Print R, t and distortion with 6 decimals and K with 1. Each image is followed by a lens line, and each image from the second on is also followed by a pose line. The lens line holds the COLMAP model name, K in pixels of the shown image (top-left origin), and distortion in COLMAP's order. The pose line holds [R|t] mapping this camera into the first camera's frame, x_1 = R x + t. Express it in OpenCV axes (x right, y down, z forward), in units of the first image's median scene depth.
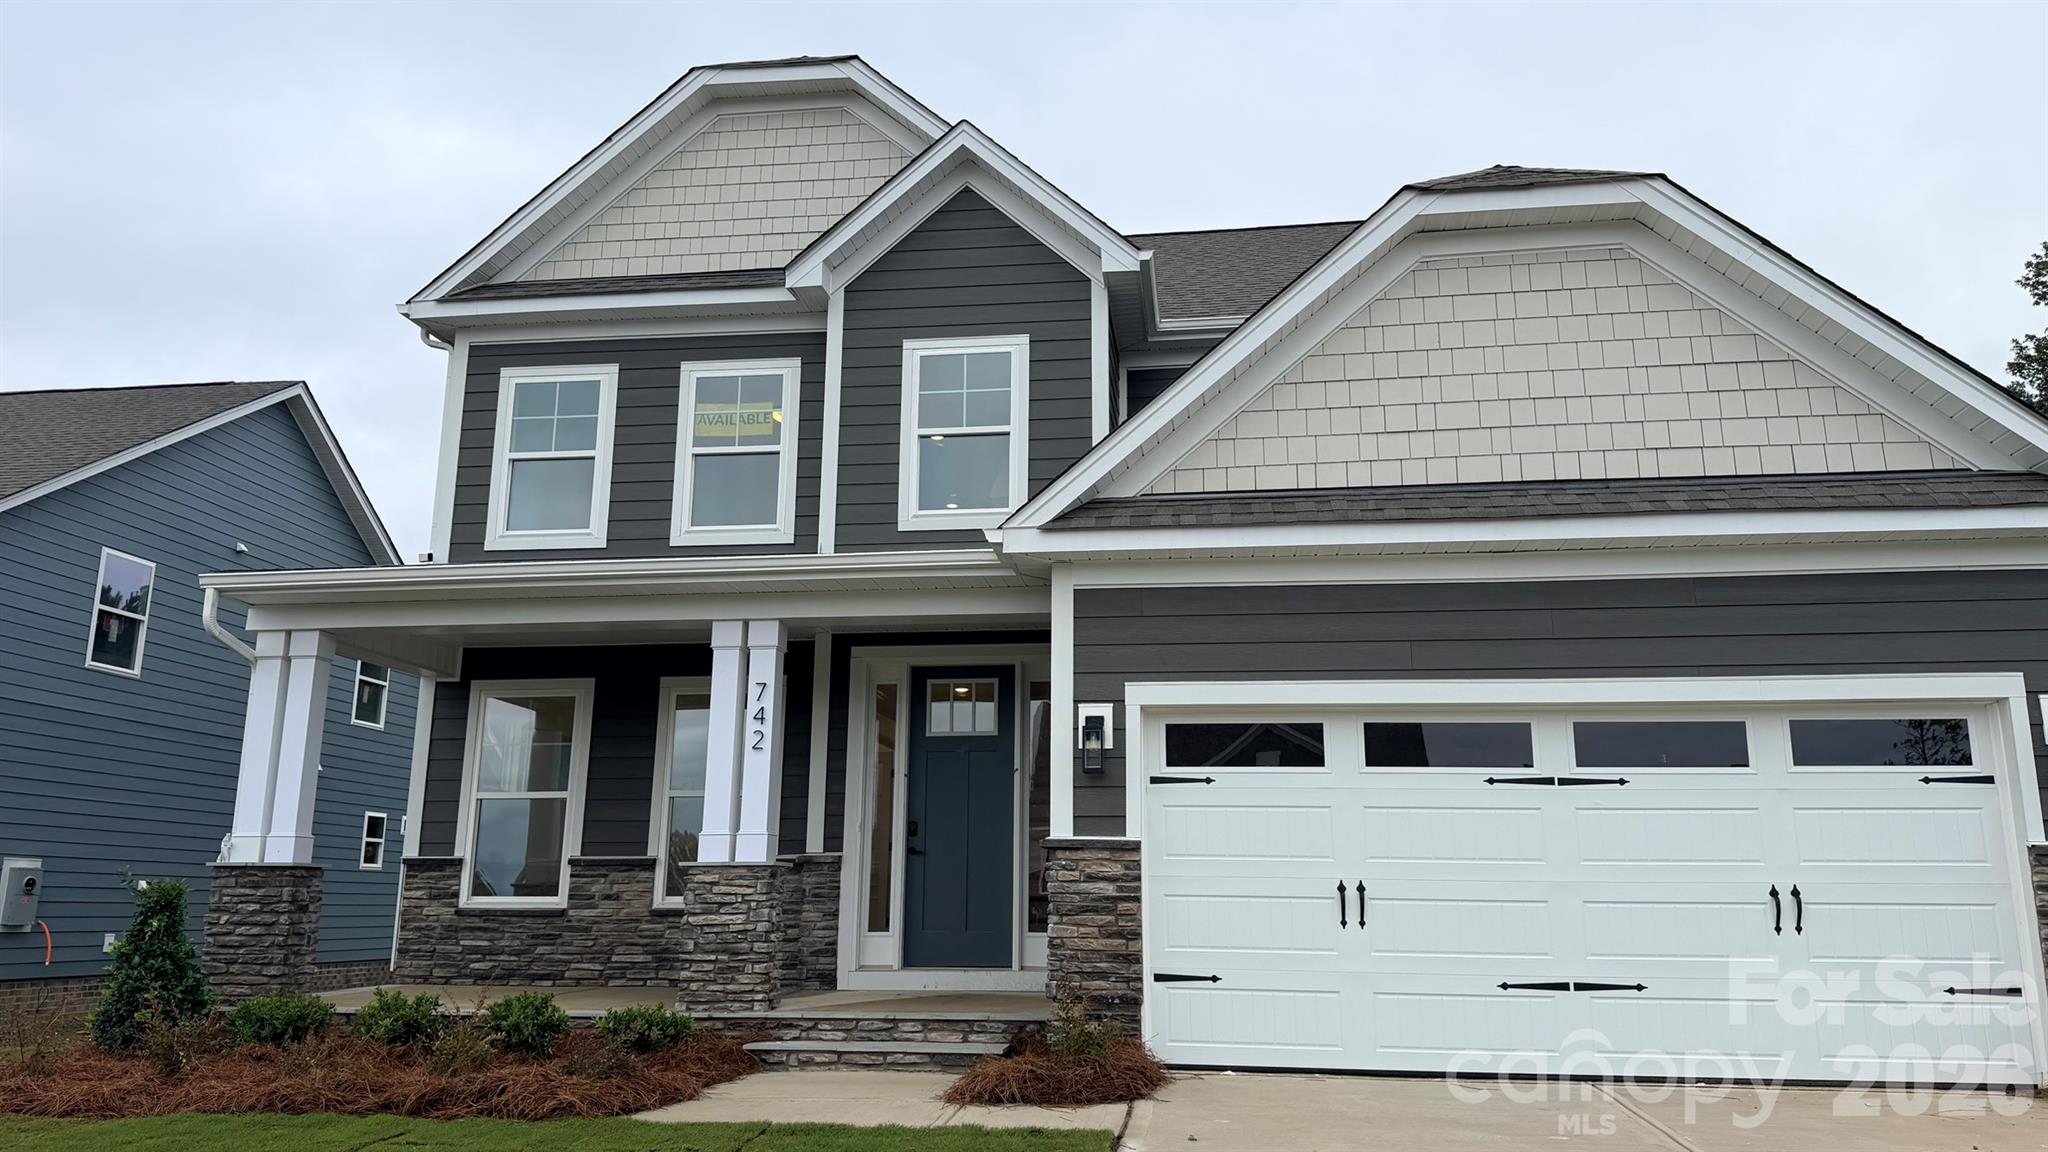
lens RADIAL K [[1443.7, 0, 1056.9], [0, 1443.7, 579.7], [0, 0, 1]] dist [0.077027, -0.099067]
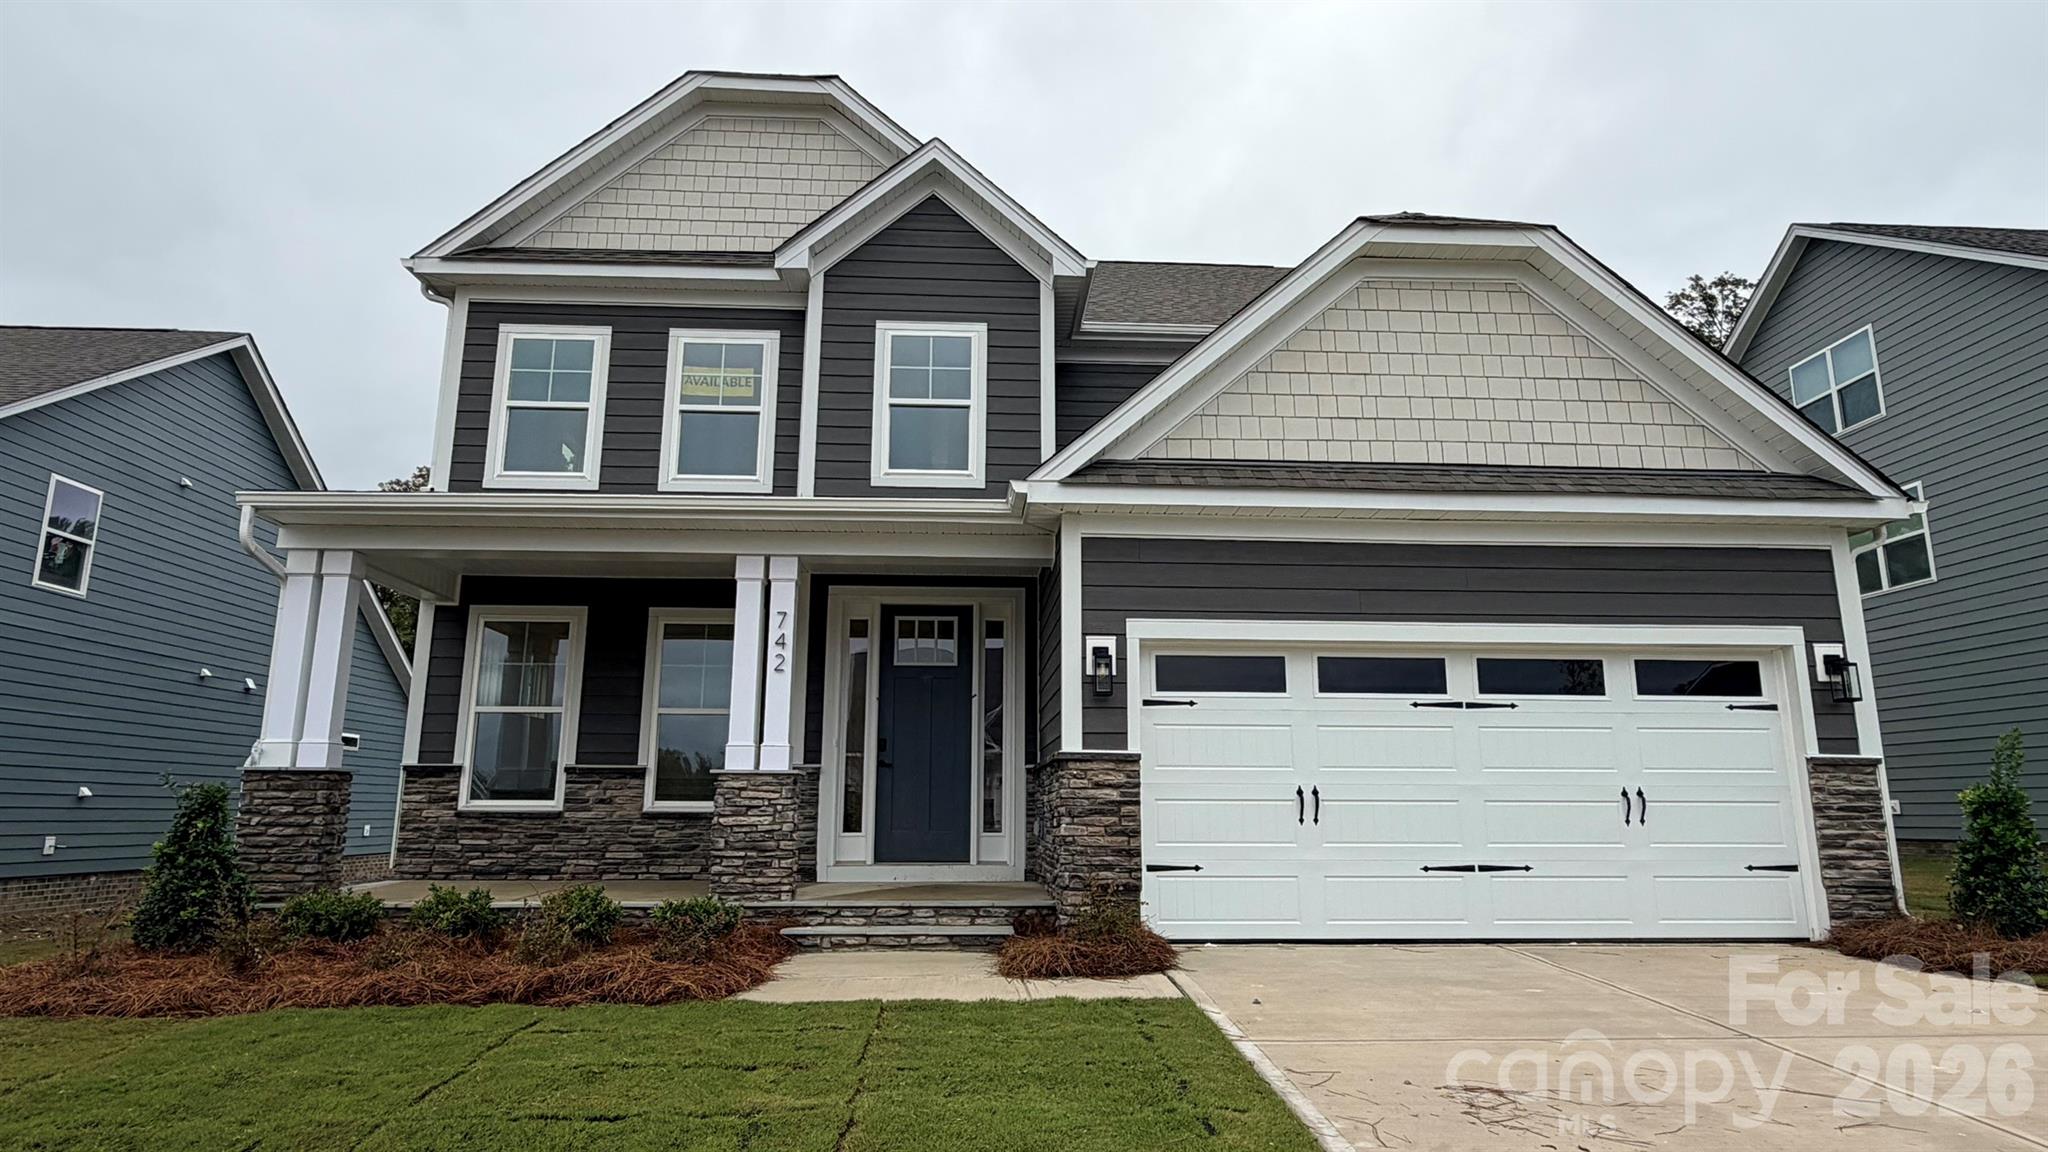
lens RADIAL K [[1151.3, 0, 1031.9], [0, 1151.3, 568.4], [0, 0, 1]] dist [-0.003364, 0.004292]
pose [[0.982998, 0.034430, 0.180358, -0.185851], [-0.036614, 0.999291, 0.008798, 0.024105], [-0.179927, -0.015252, 0.983562, 0.092993]]
